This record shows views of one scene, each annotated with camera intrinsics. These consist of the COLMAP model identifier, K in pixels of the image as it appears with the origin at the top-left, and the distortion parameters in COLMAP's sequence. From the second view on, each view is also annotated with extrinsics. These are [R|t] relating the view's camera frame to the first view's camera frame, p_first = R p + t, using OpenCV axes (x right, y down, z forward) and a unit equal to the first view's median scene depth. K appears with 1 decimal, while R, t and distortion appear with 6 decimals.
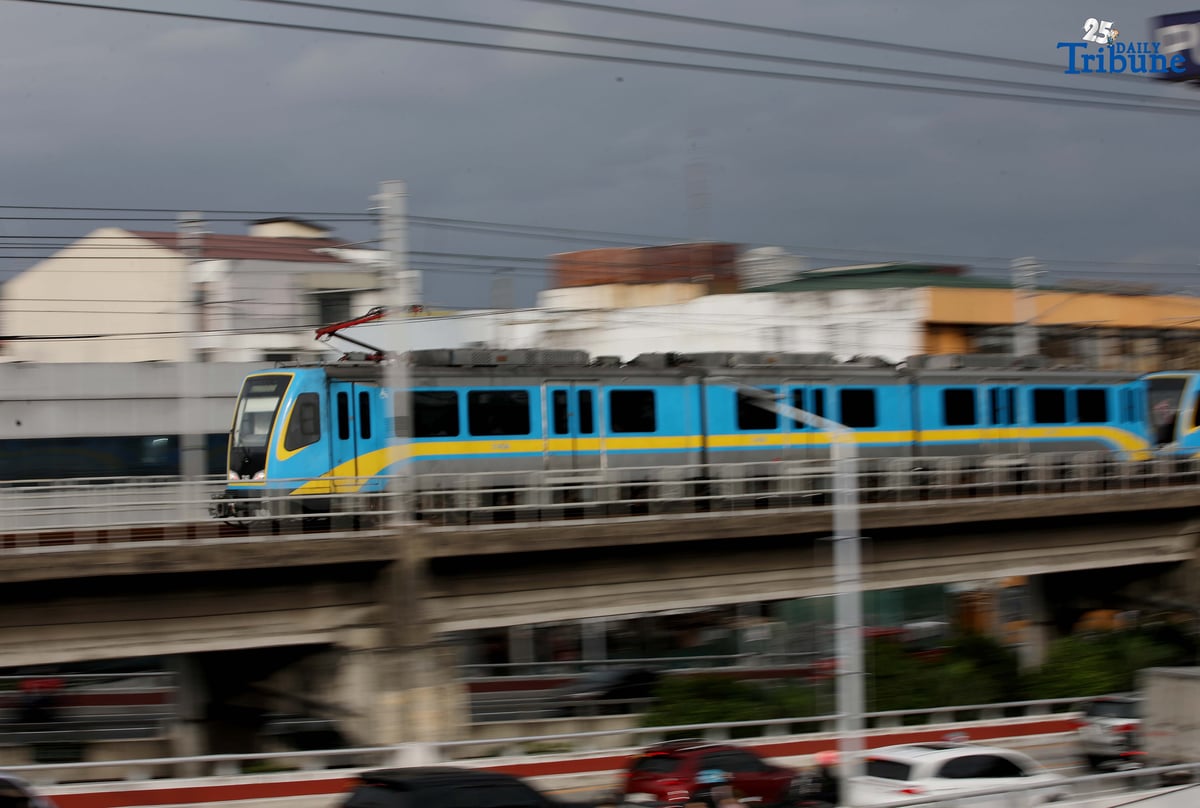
lens RADIAL K [[2867.9, 0, 588.9], [0, 2867.9, 404.8], [0, 0, 1]] dist [-0.340736, 0.000000]
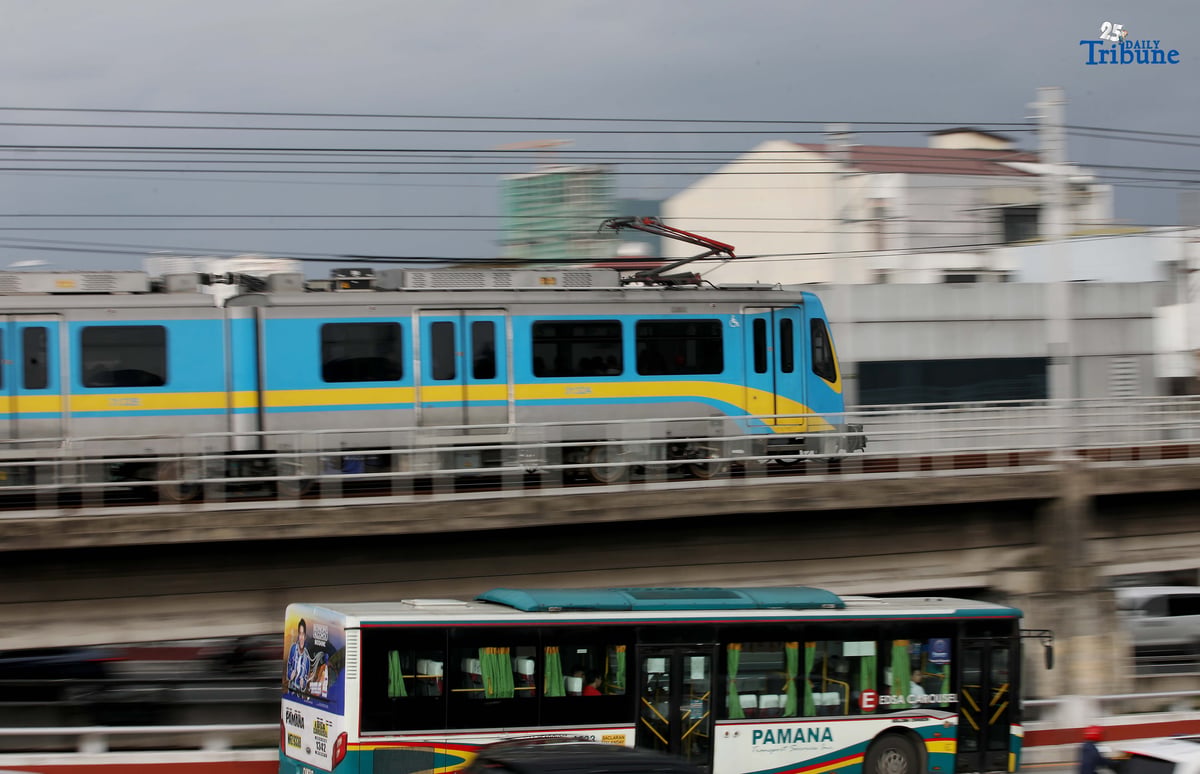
lens RADIAL K [[2907.9, 0, 599.0], [0, 2907.9, 384.6], [0, 0, 1]] dist [-0.422932, 0.000000]
pose [[0.955824, 0.001327, -0.293937, 0.066743], [0.004503, 0.999806, 0.019156, -0.000774], [0.293905, -0.019634, 0.955633, 0.072957]]
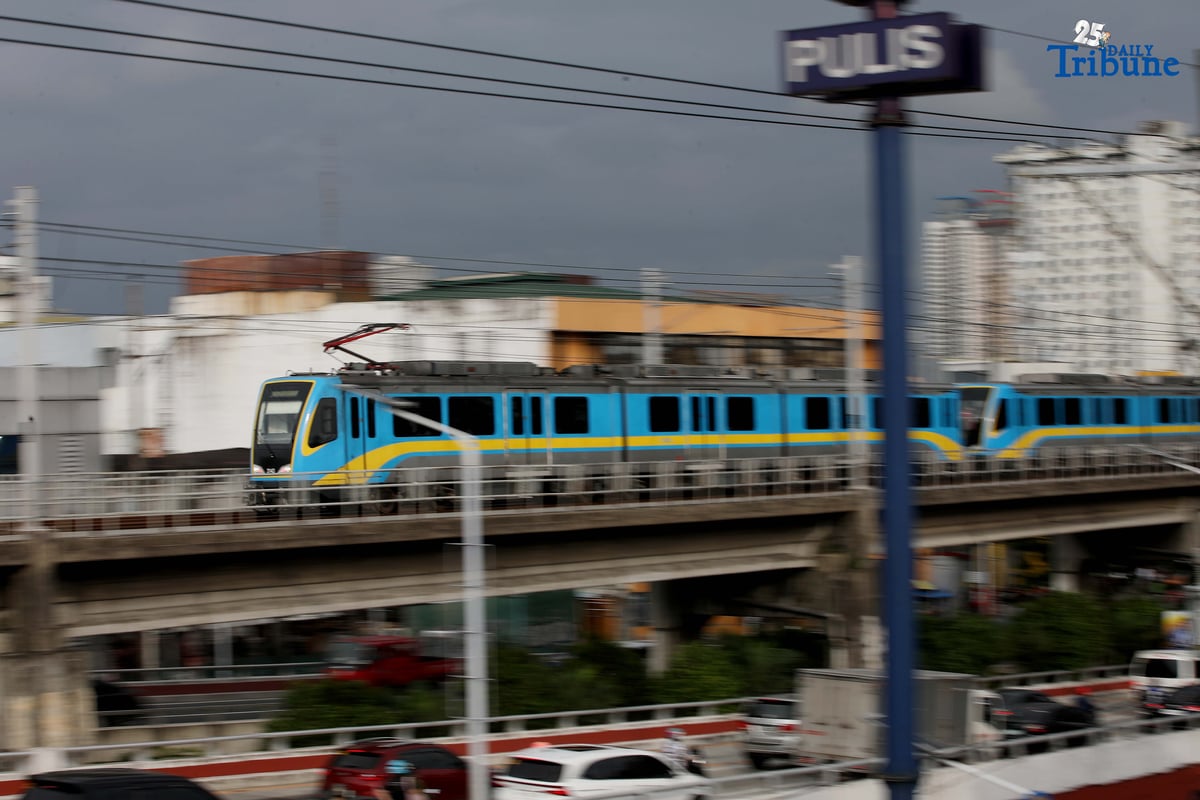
lens RADIAL K [[2829.6, 0, 602.8], [0, 2829.6, 396.1], [0, 0, 1]] dist [-0.342297, 0.000000]
pose [[0.991429, 0.005134, 0.130545, -0.032665], [-0.004403, 0.999973, -0.005889, 0.000319], [-0.130572, 0.005263, 0.991425, -0.036646]]
